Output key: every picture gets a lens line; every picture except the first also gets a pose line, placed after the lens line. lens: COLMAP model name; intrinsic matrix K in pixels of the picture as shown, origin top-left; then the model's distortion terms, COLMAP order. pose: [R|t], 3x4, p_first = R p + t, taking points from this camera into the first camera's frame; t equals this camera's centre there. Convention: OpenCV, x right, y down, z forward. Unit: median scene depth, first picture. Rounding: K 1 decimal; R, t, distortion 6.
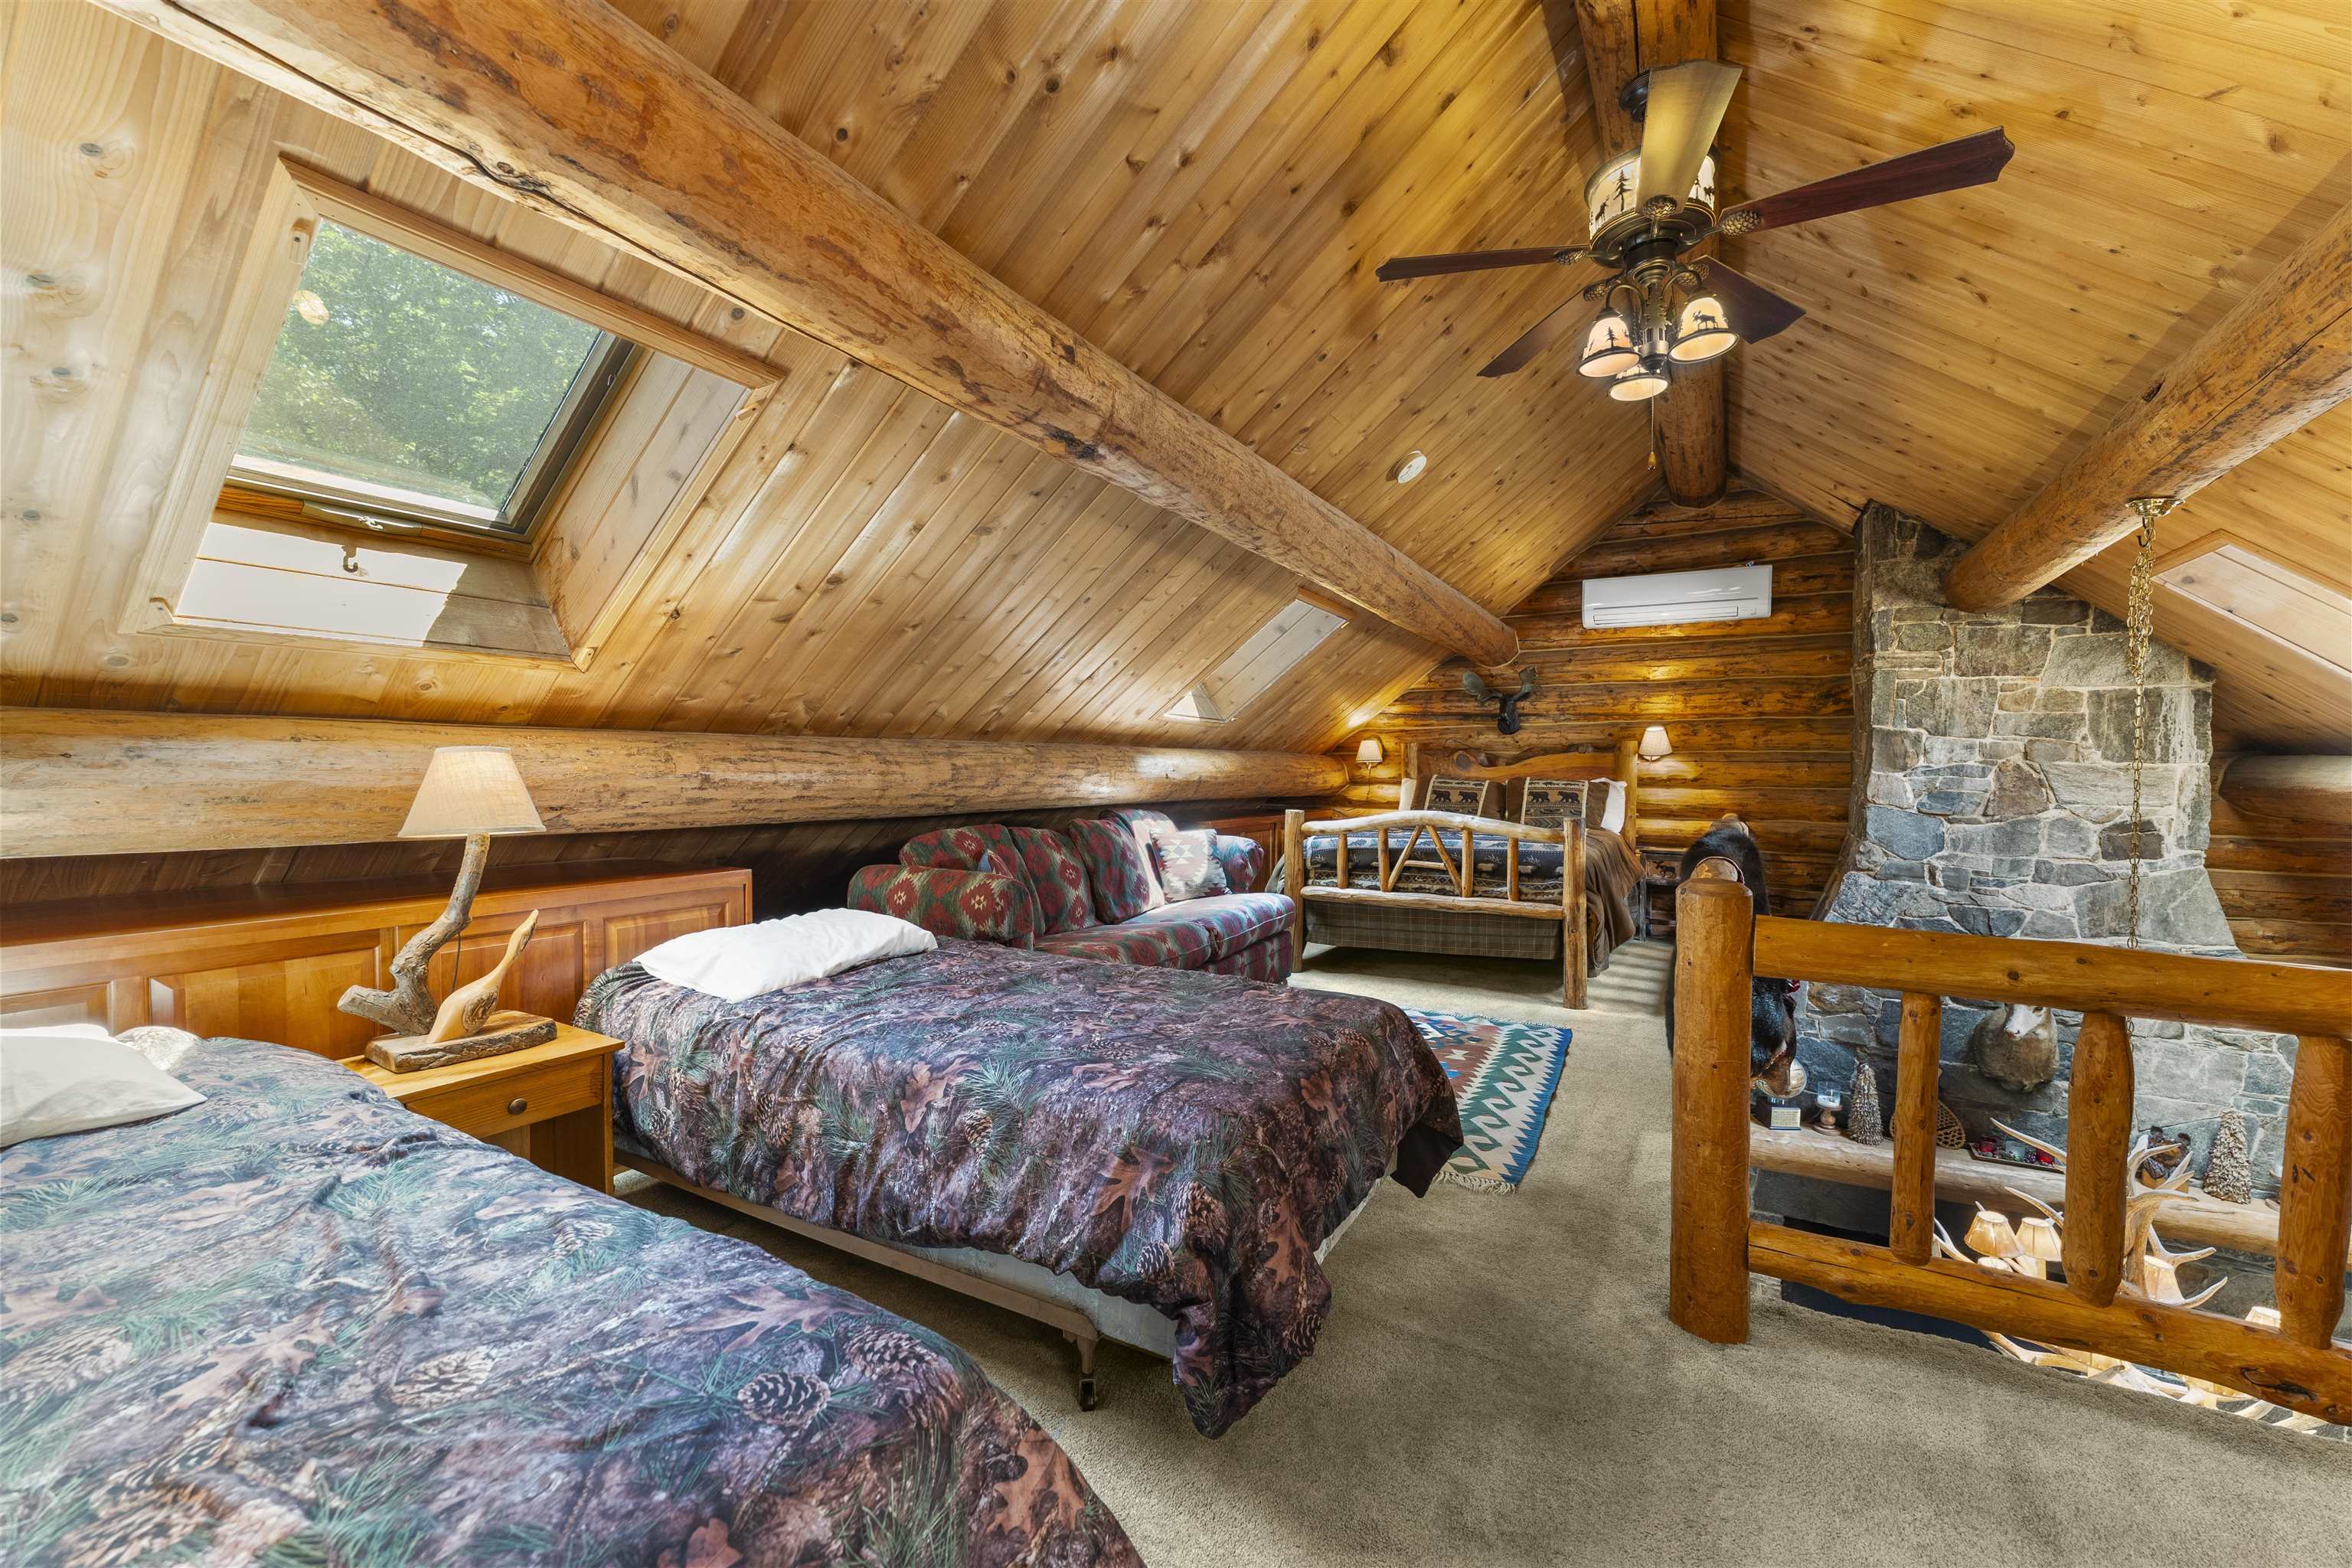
lens RADIAL K [[945.2, 0, 1171.9], [0, 945.2, 778.7], [0, 0, 1]] dist [0.001280, 0.000157]
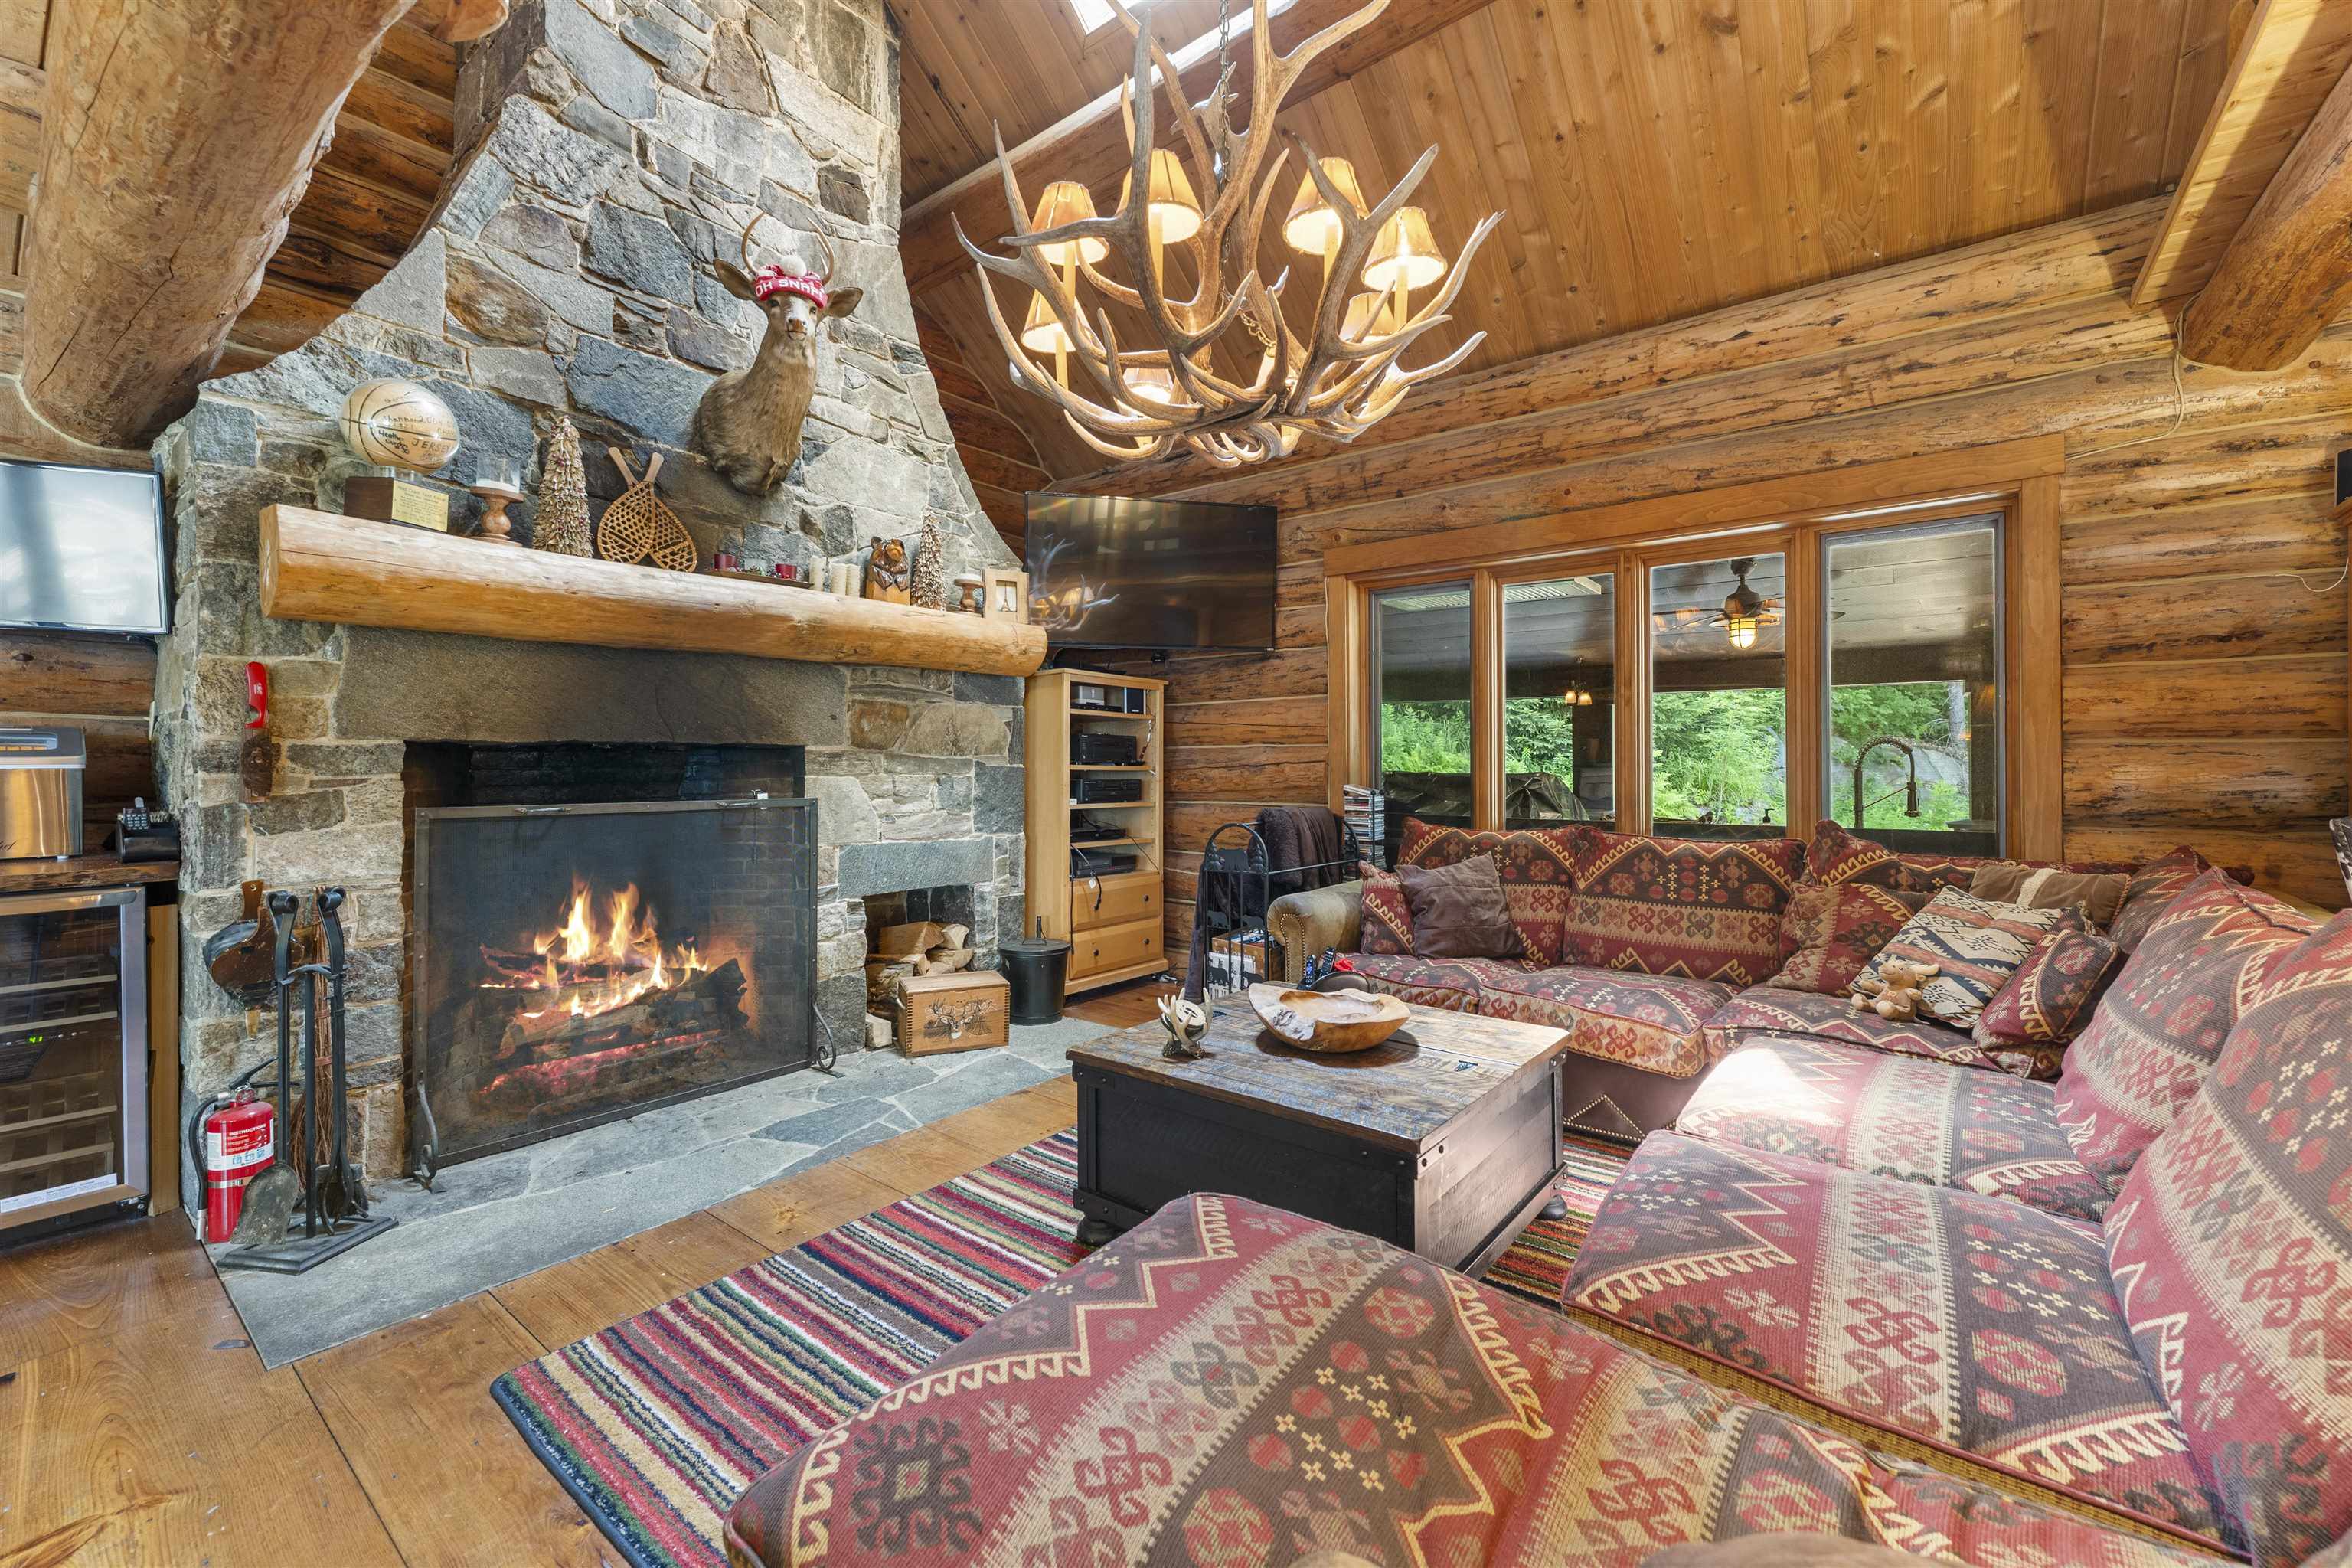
lens RADIAL K [[945.2, 0, 1171.9], [0, 945.2, 778.7], [0, 0, 1]] dist [0.001280, 0.000157]
pose [[0.134620, -0.016445, 0.990761, 0.212995], [0.009883, 0.999835, 0.015253, 0.505478], [-0.990848, 0.007738, 0.134760, 0.554859]]
